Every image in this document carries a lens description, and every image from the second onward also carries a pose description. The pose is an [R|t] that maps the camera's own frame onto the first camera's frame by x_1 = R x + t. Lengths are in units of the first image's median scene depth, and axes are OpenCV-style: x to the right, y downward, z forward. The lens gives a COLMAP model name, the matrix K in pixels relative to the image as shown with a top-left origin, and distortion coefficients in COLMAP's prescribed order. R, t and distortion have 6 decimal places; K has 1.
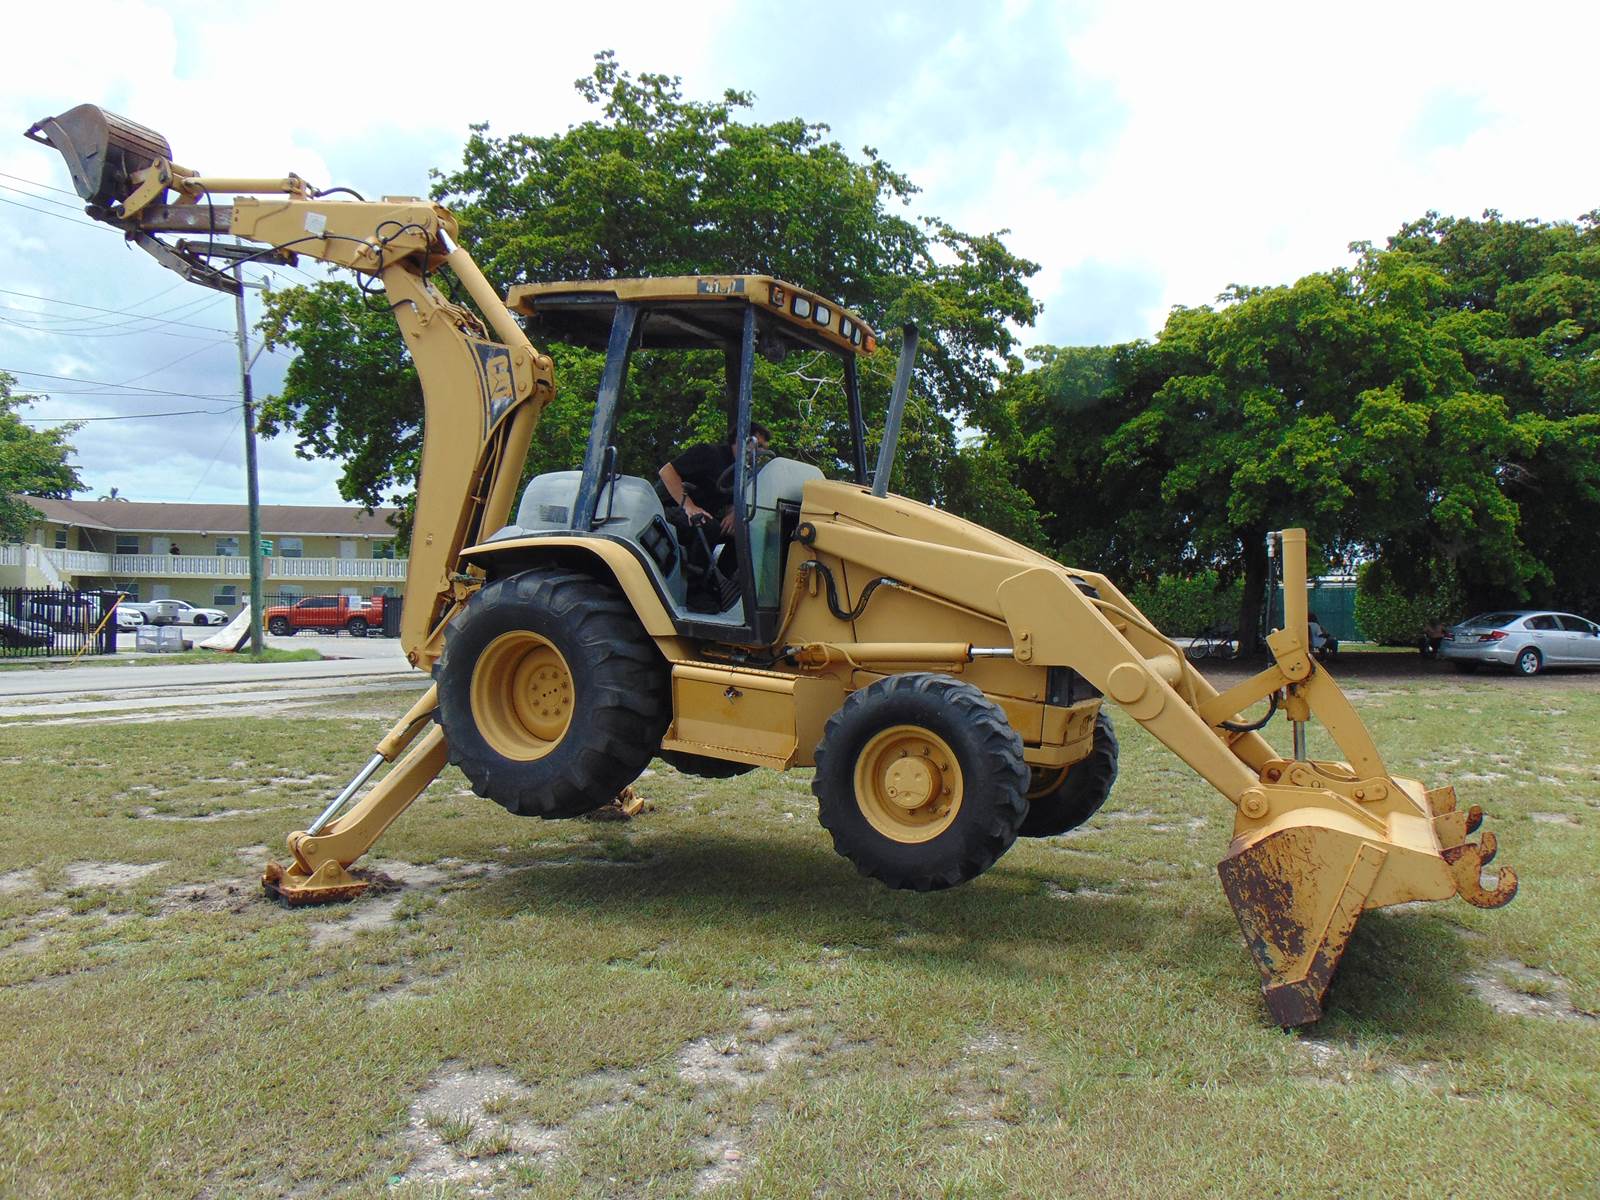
lens RADIAL K [[1196.5, 0, 802.3], [0, 1196.5, 609.2], [0, 0, 1]] dist [-0.030916, 0.066226]
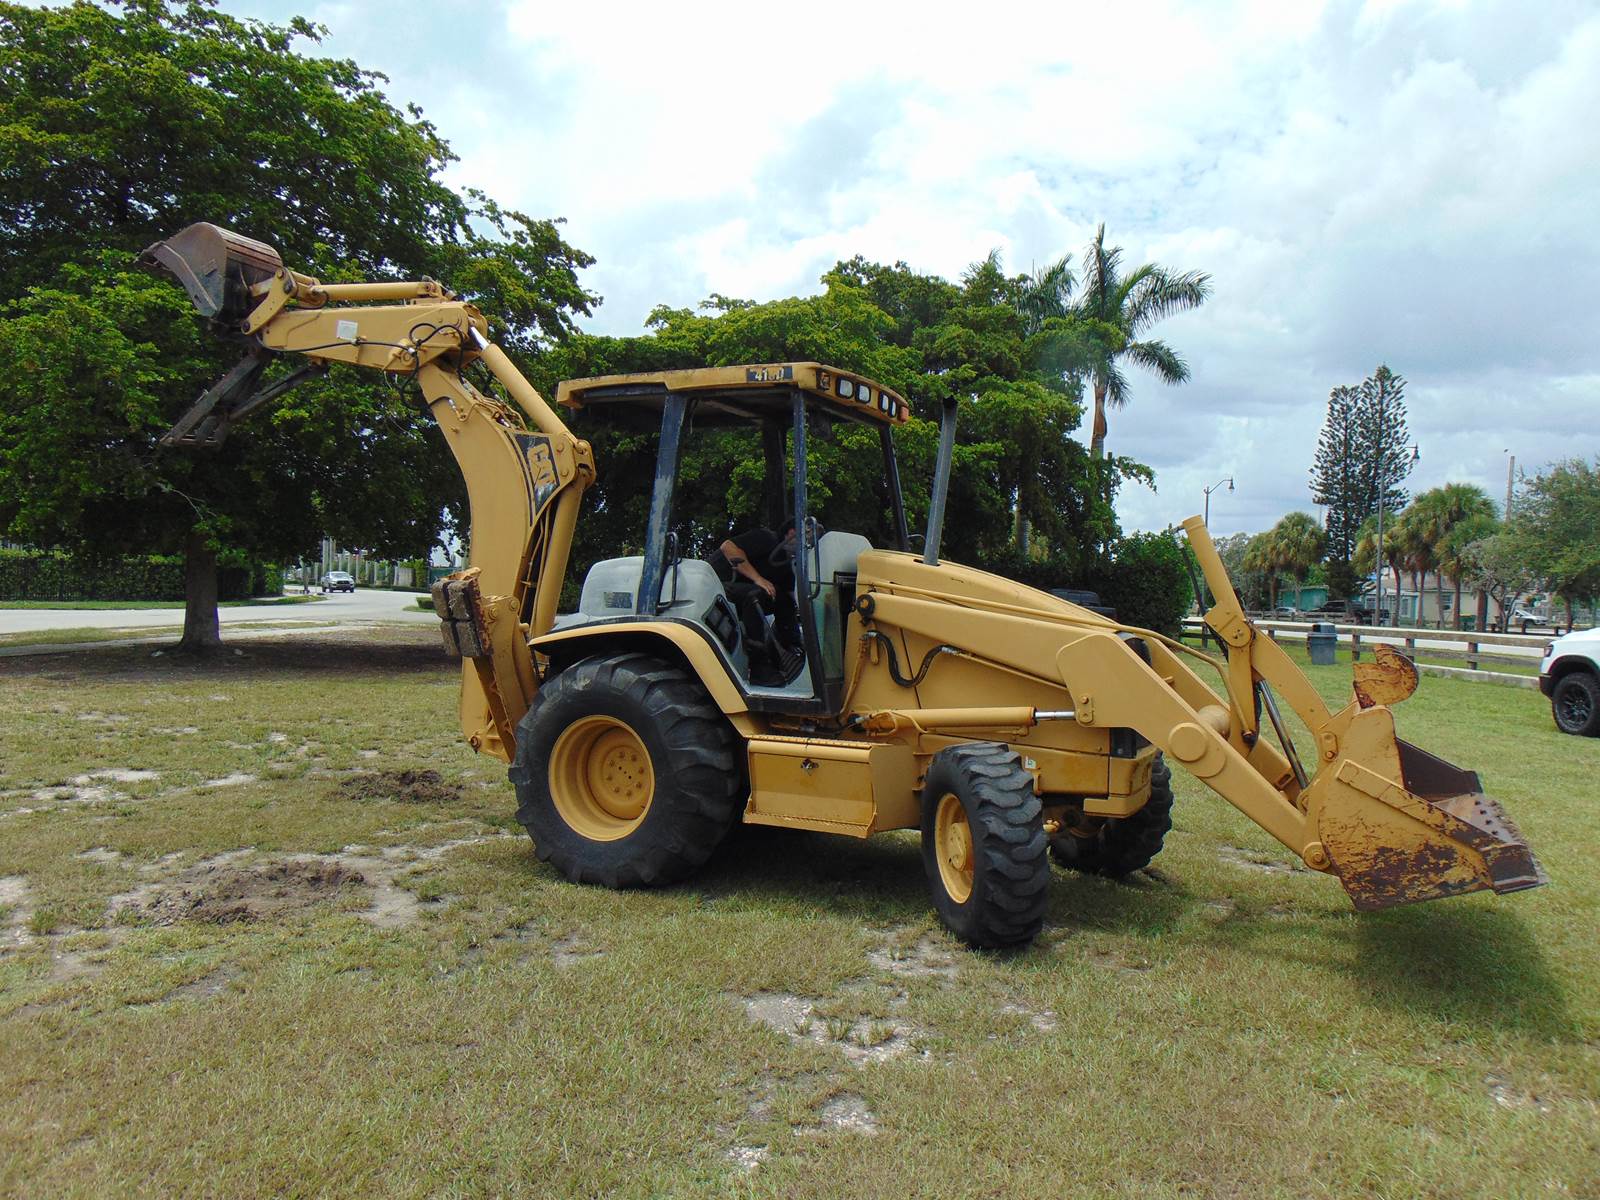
lens RADIAL K [[1196.5, 0, 805.5], [0, 1196.5, 605.7], [0, 0, 1]] dist [-0.030916, 0.066226]
pose [[0.870859, 0.017609, 0.491217, -0.133665], [-0.027732, 0.999526, 0.013335, -0.003035], [-0.490749, -0.025235, 0.870935, -0.008130]]
